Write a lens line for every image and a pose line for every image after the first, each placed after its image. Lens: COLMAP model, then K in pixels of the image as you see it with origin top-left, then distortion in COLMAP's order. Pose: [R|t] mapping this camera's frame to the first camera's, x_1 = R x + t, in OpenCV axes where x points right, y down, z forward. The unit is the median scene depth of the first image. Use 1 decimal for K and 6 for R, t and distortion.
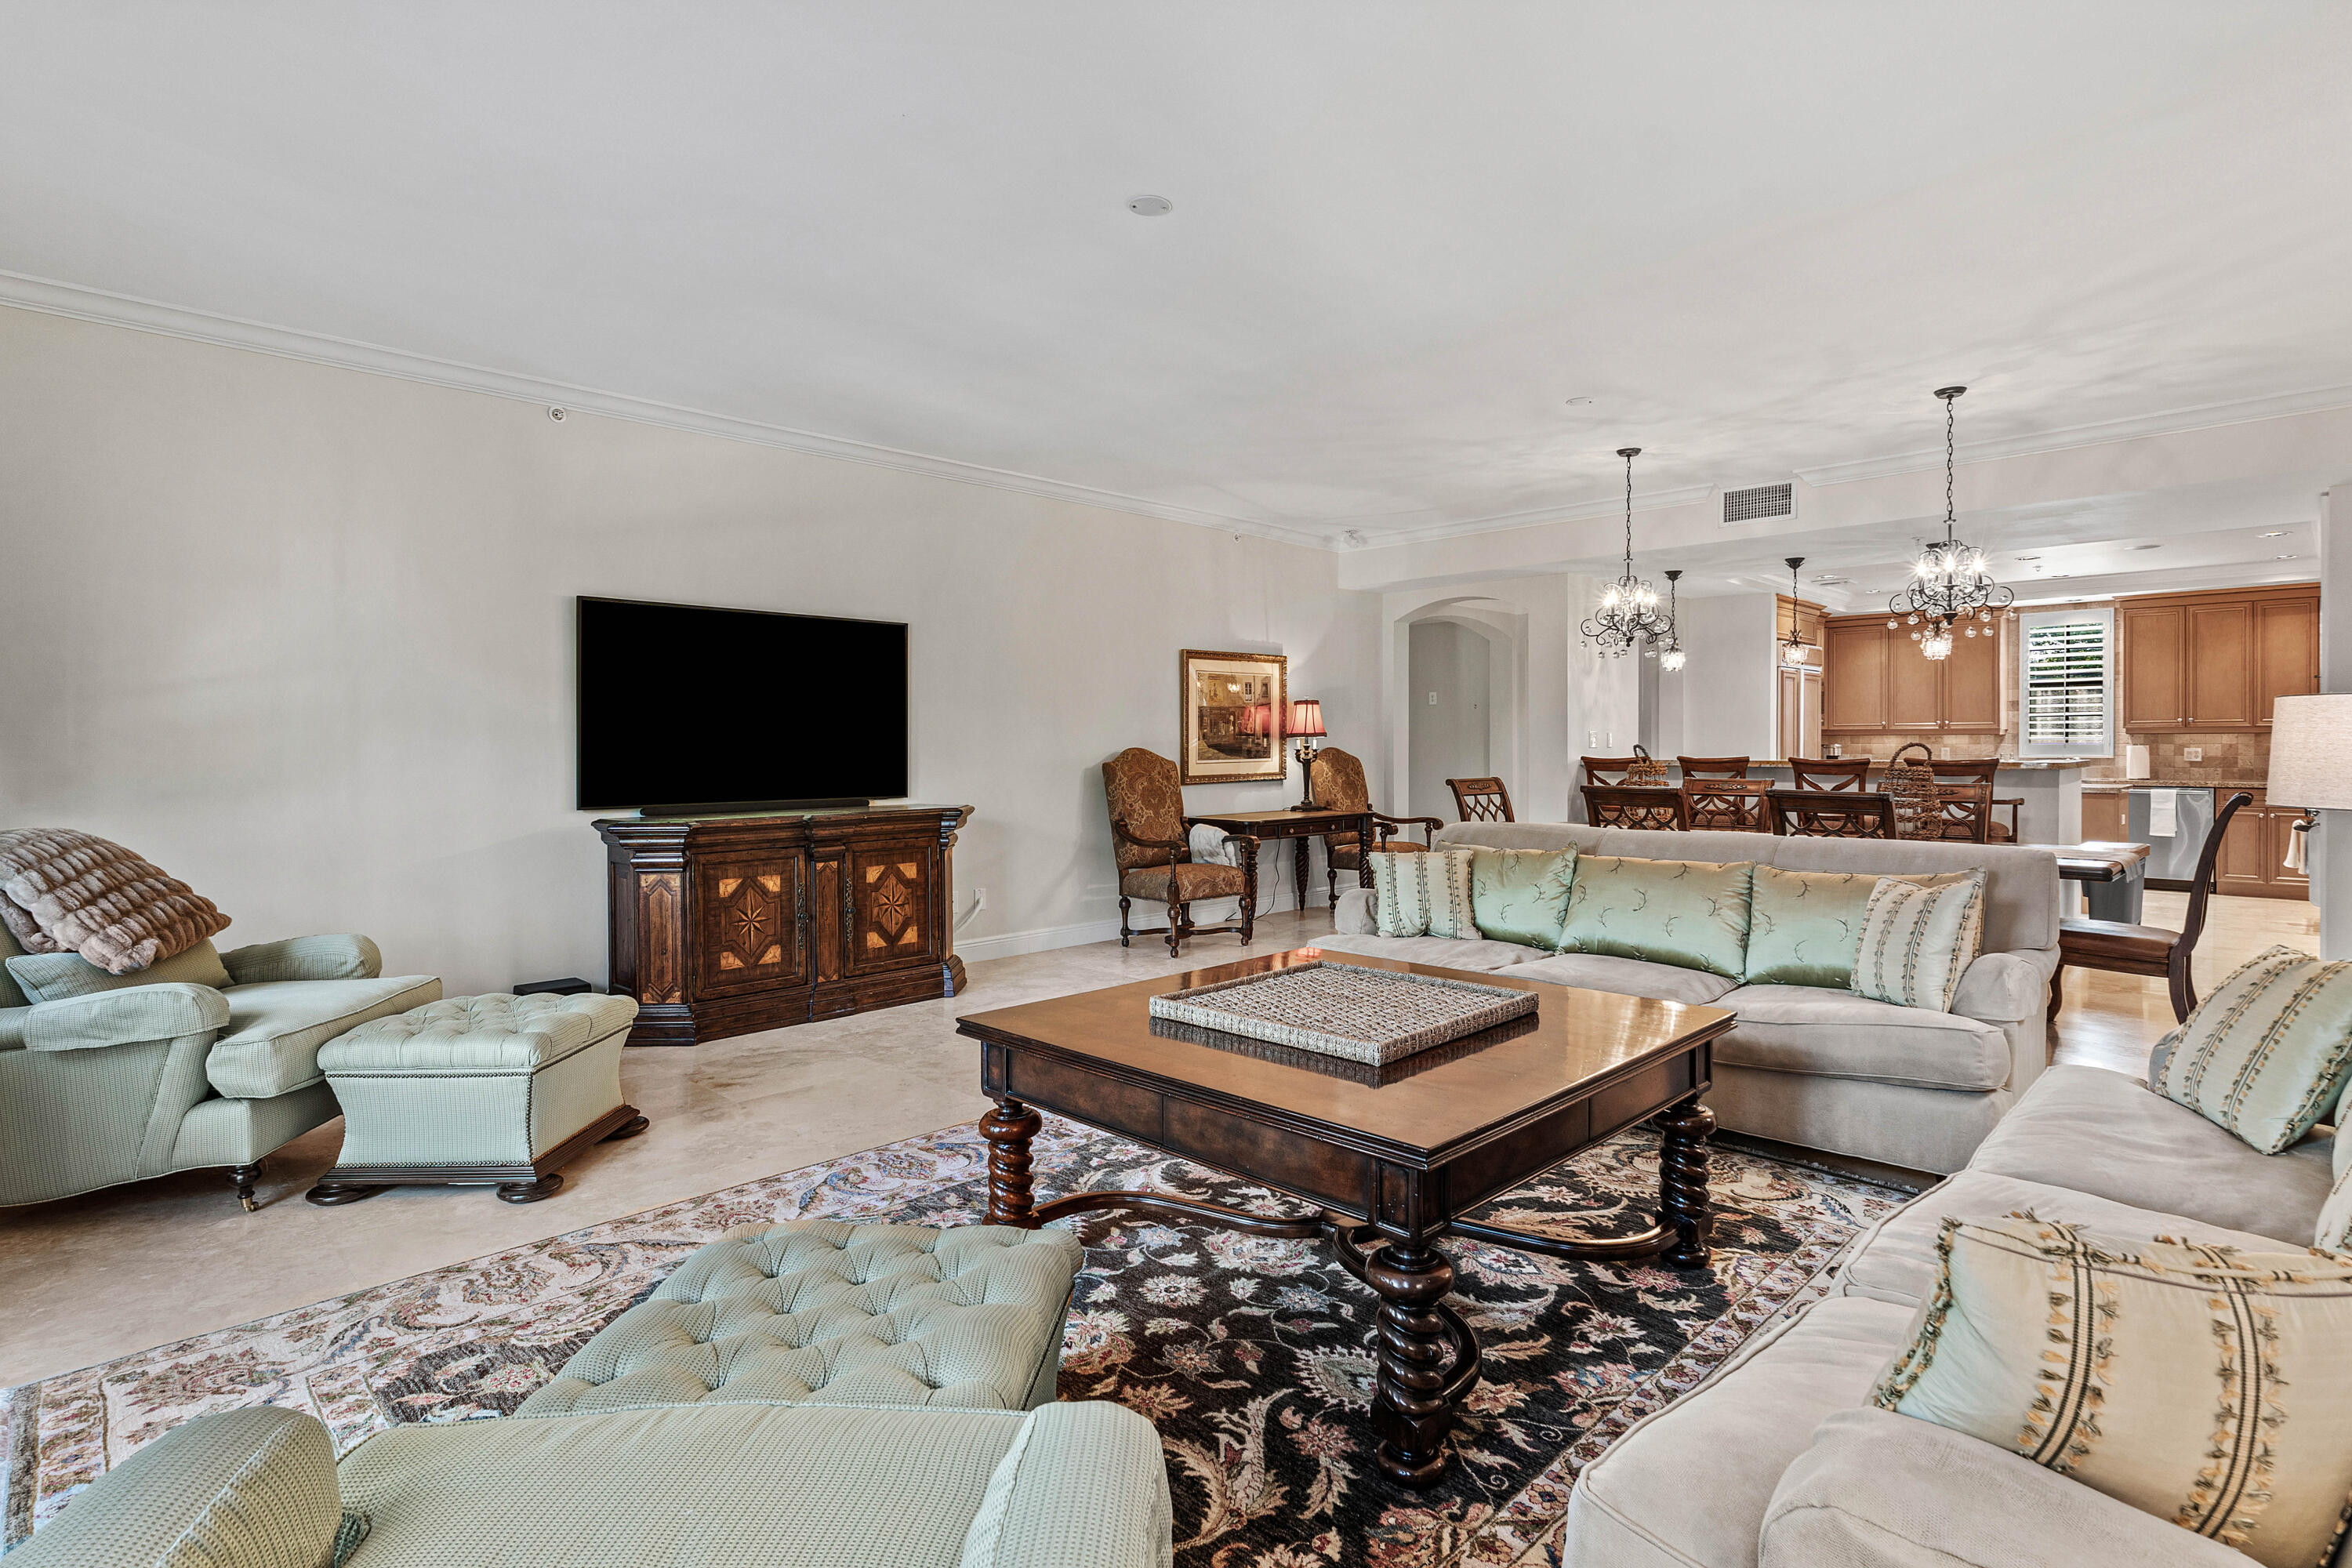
lens RADIAL K [[1179.8, 0, 1195.2], [0, 1179.8, 739.2], [0, 0, 1]] dist [0.010635, -0.000215]
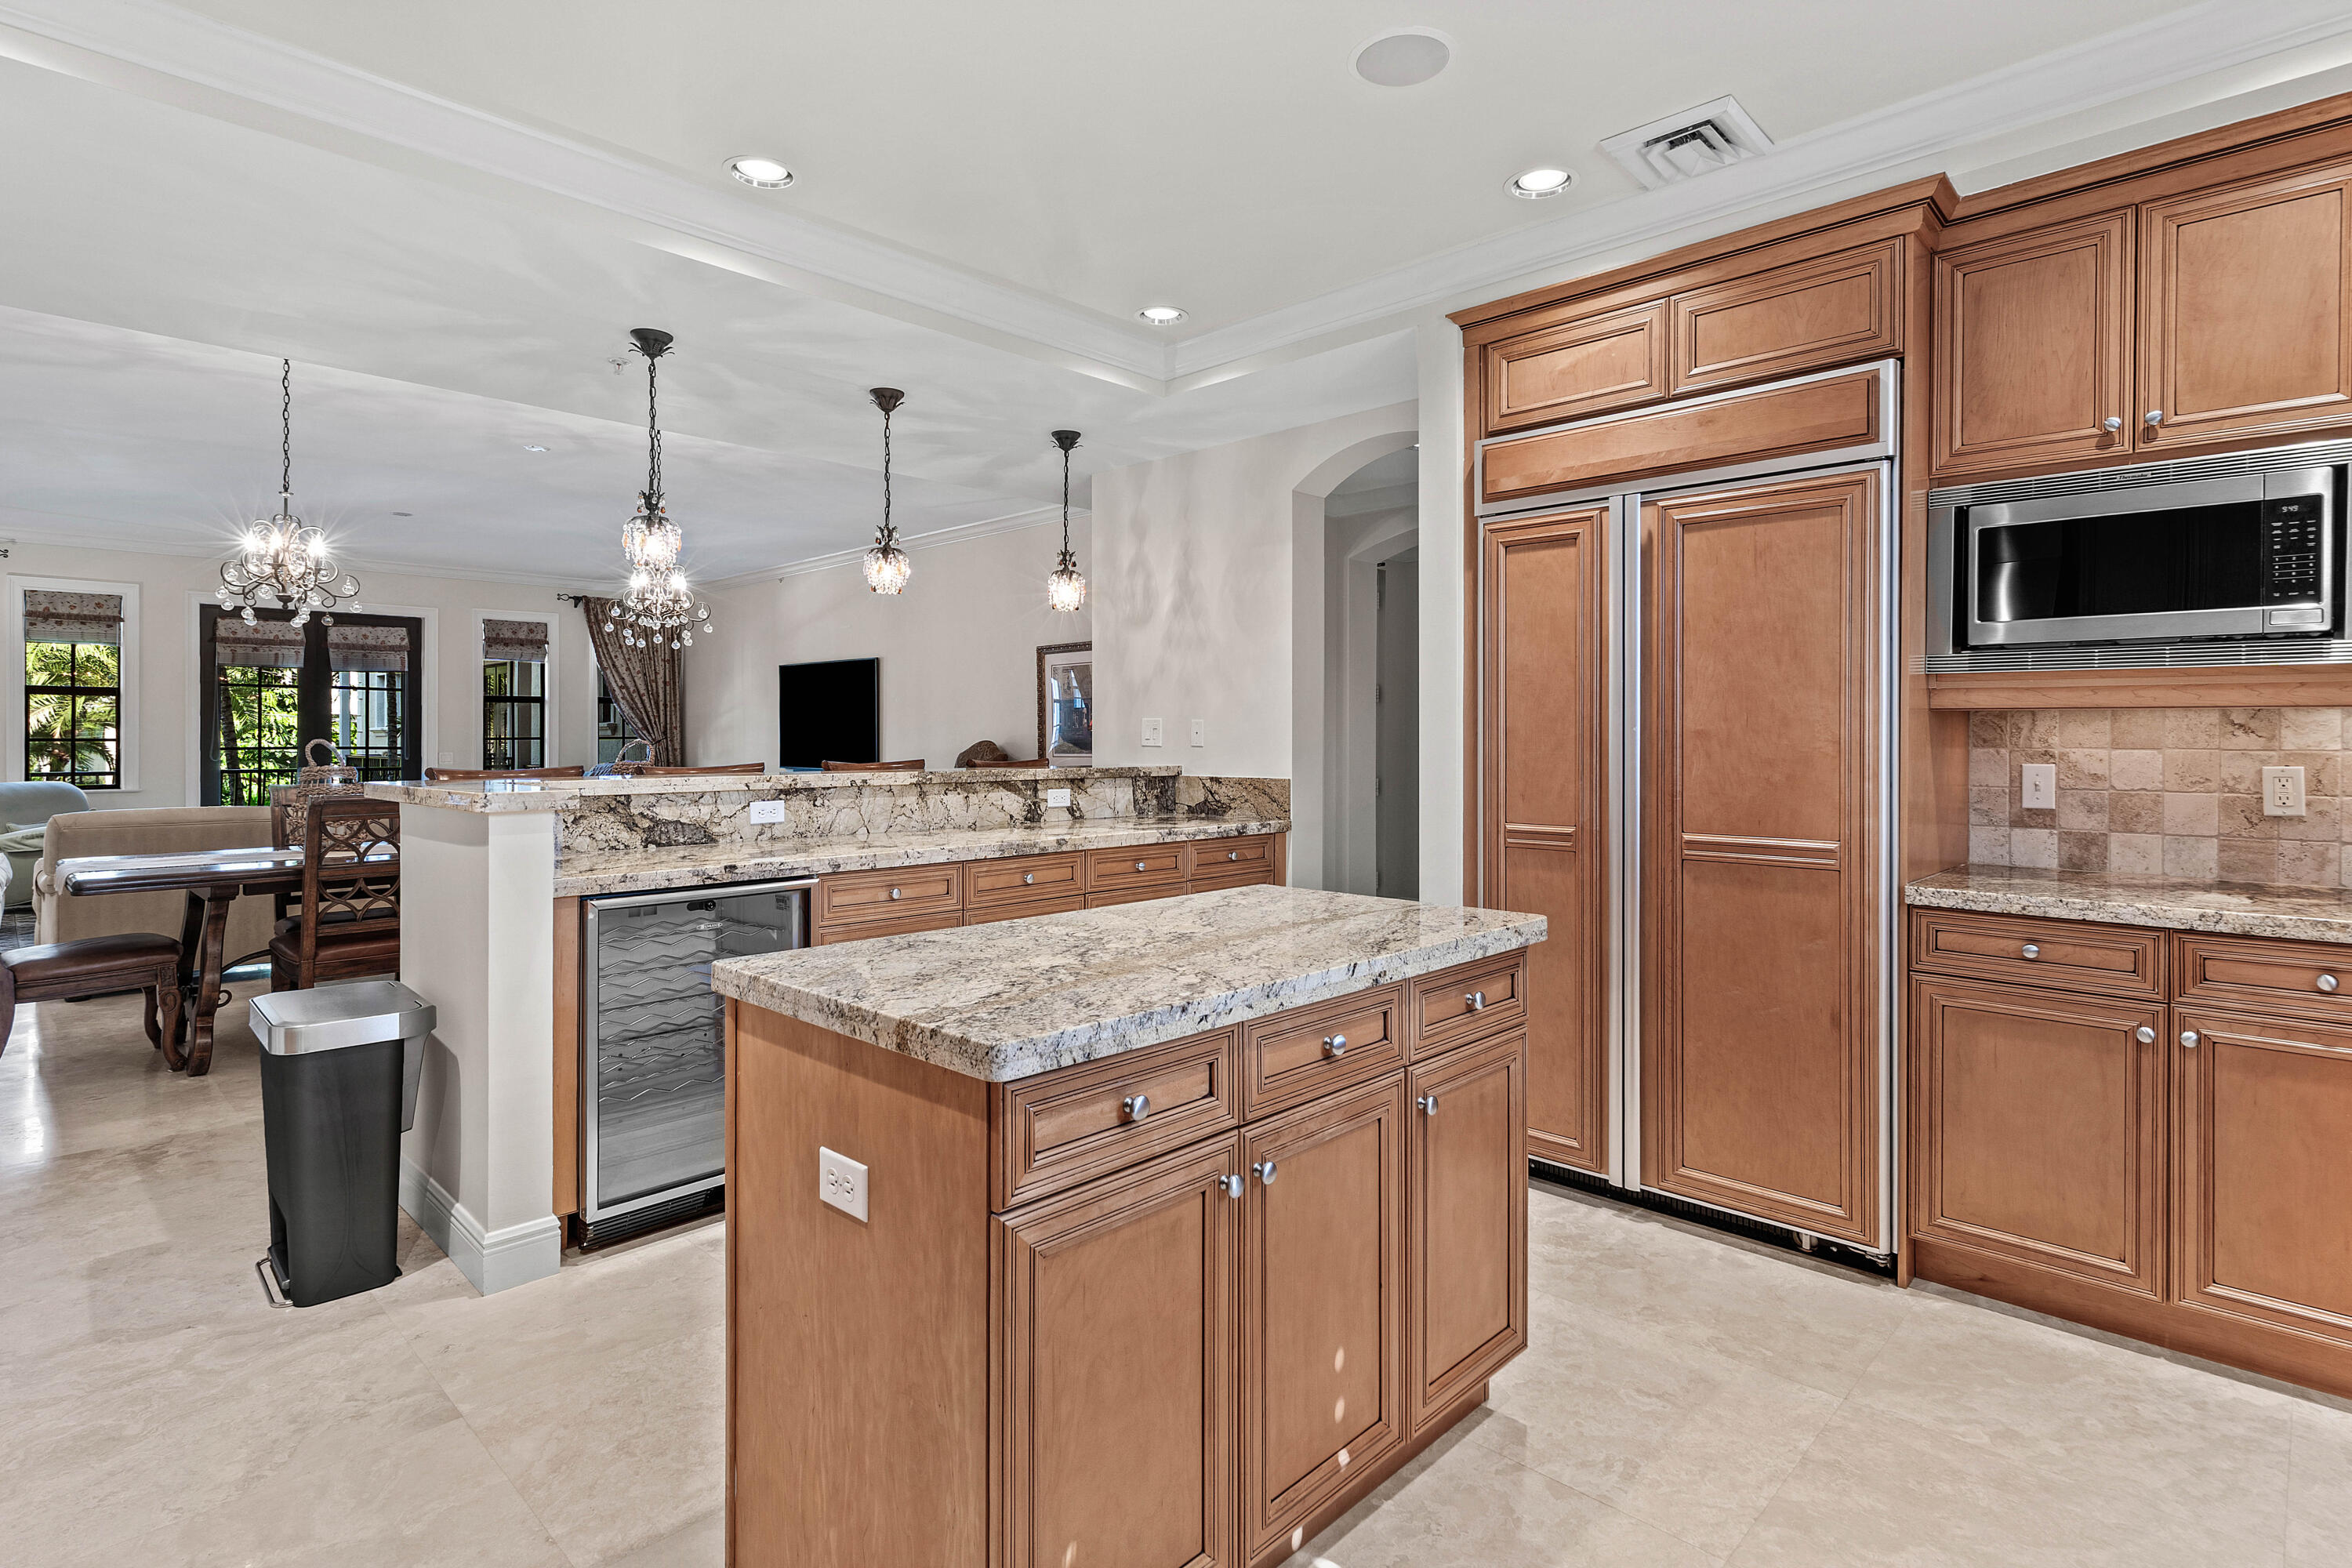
lens RADIAL K [[1179.8, 0, 1195.2], [0, 1179.8, 739.2], [0, 0, 1]] dist [0.010635, -0.000215]
pose [[-0.007024, 0.006537, -0.999954, 1.033495], [0.004184, 0.999970, 0.006507, -0.000515], [0.999967, -0.004138, -0.007051, 1.142261]]
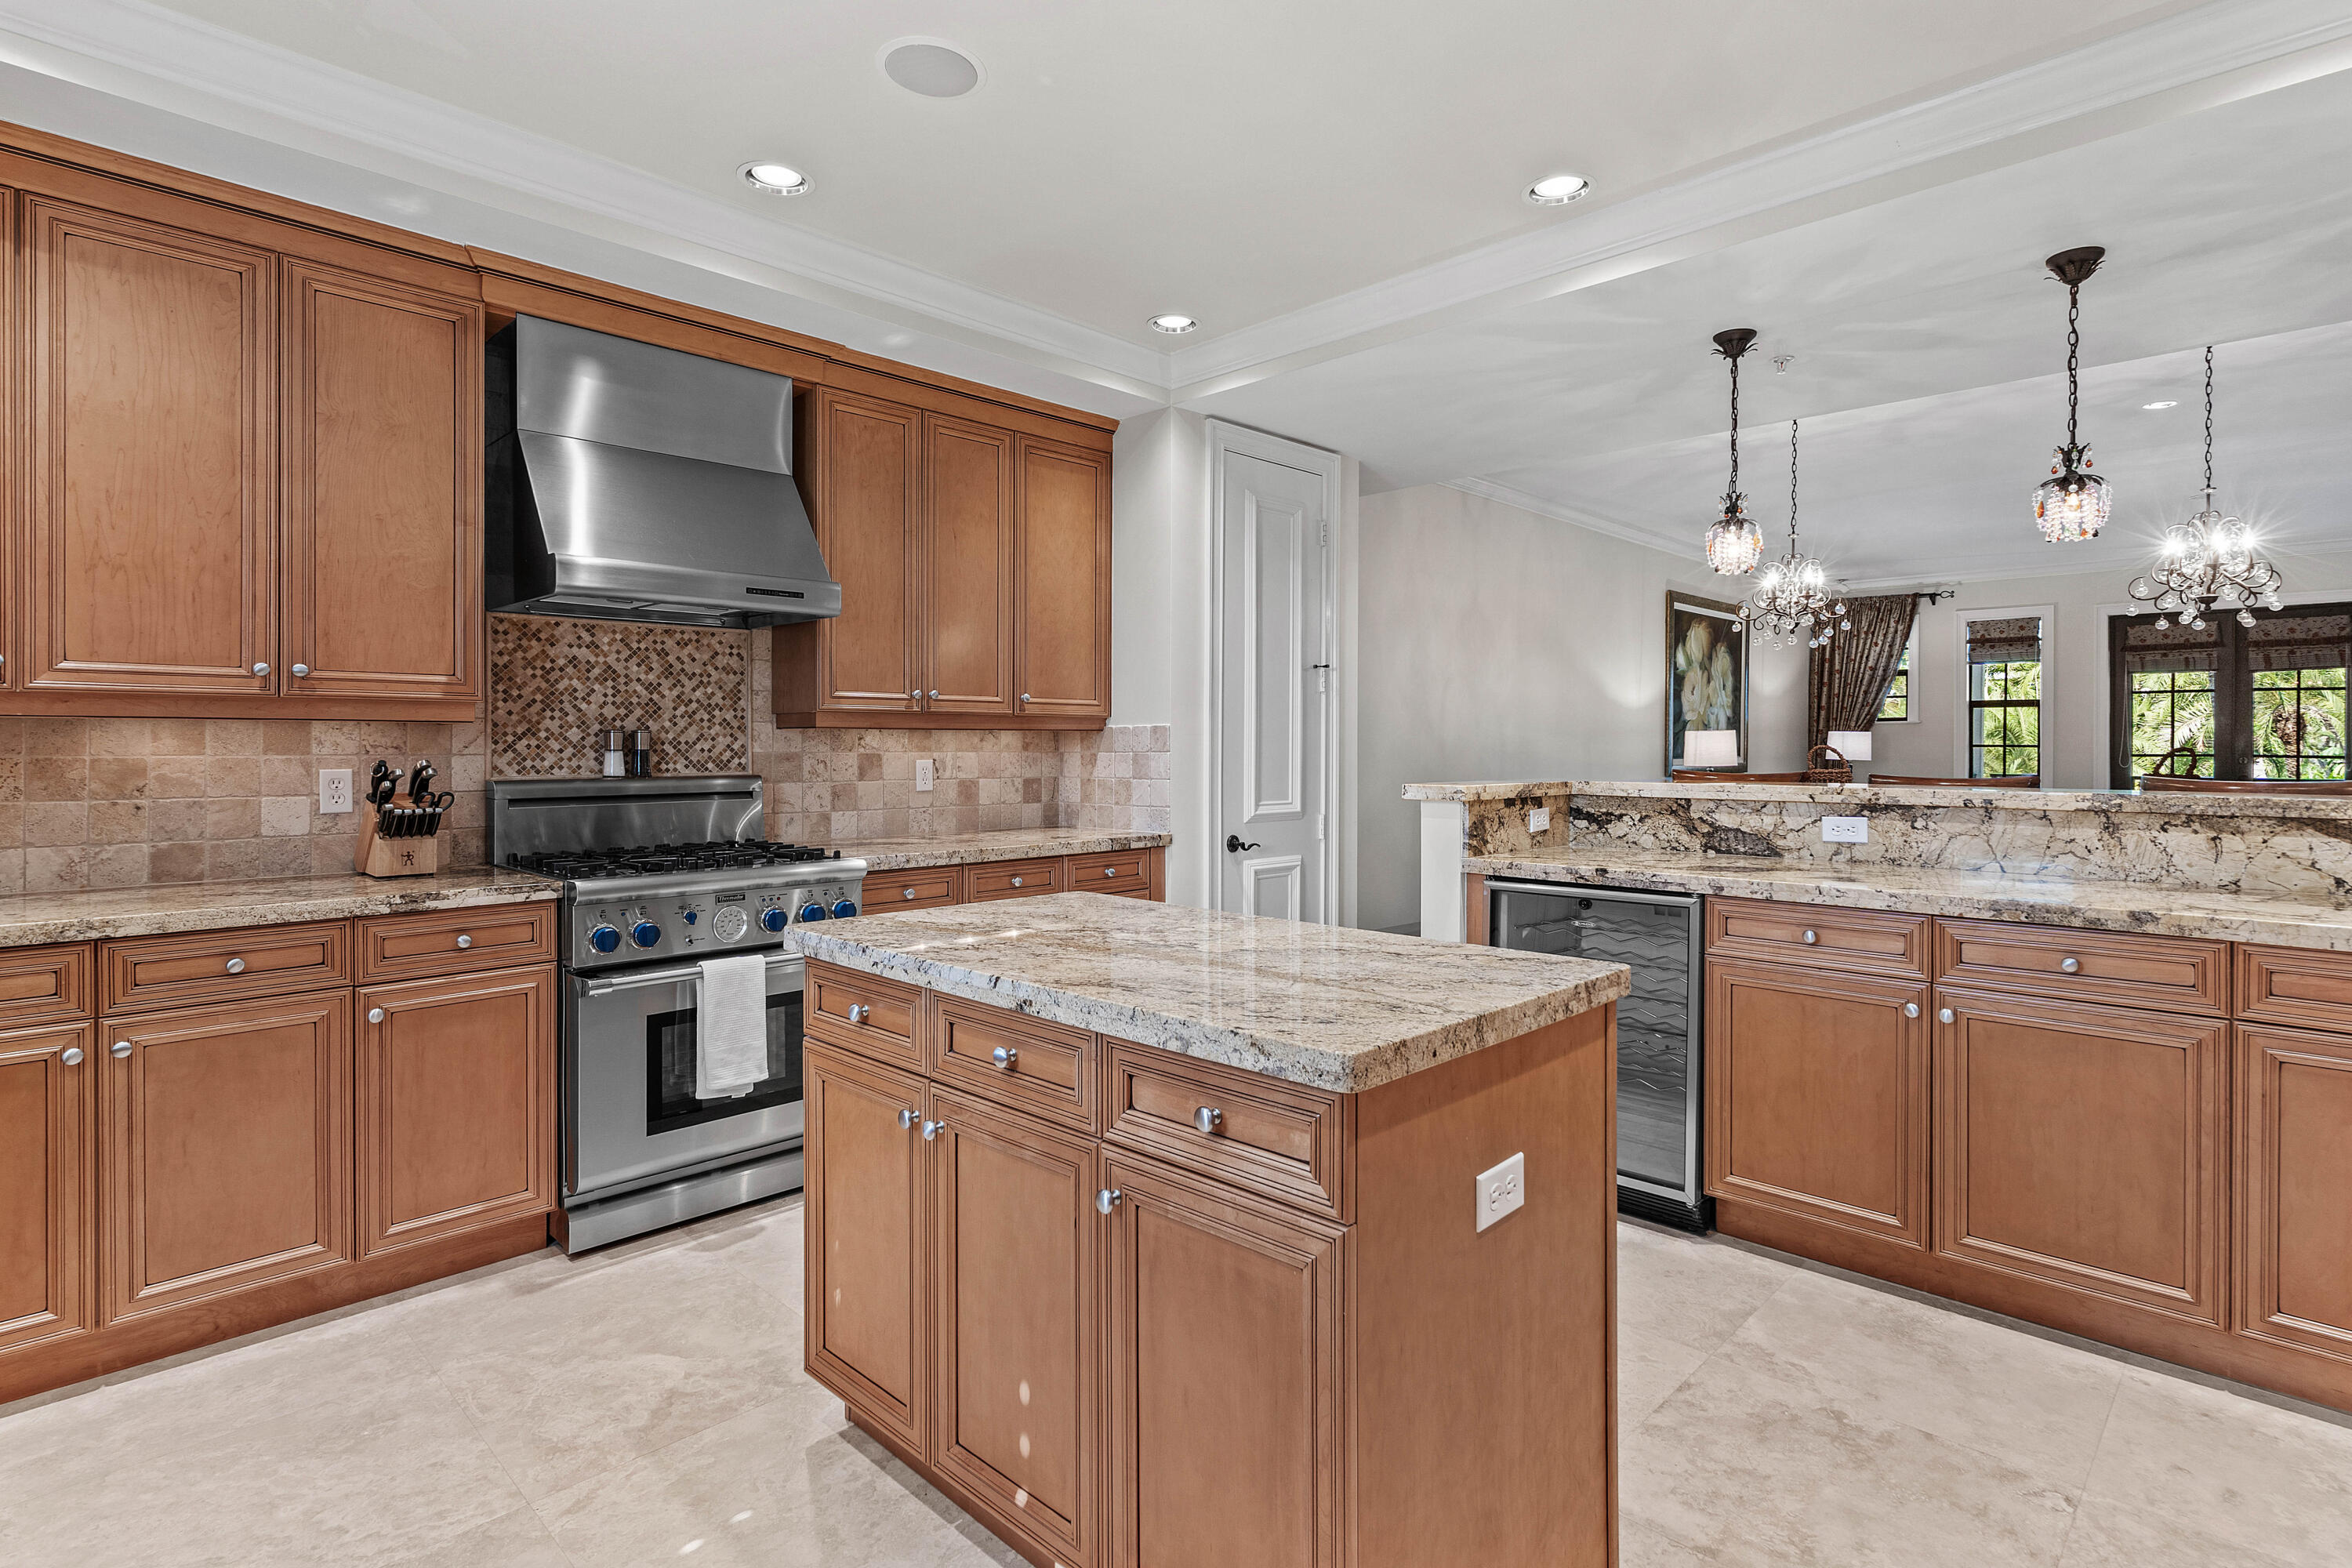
lens RADIAL K [[1166.2, 0, 1195.7], [0, 1166.2, 752.3], [0, 0, 1]] dist [0.001149, 0.000345]
pose [[-0.999960, 0.003130, 0.008330, 0.782248], [0.003163, 0.999987, 0.004058, 0.001983], [-0.008317, 0.004084, -0.999957, 1.372564]]
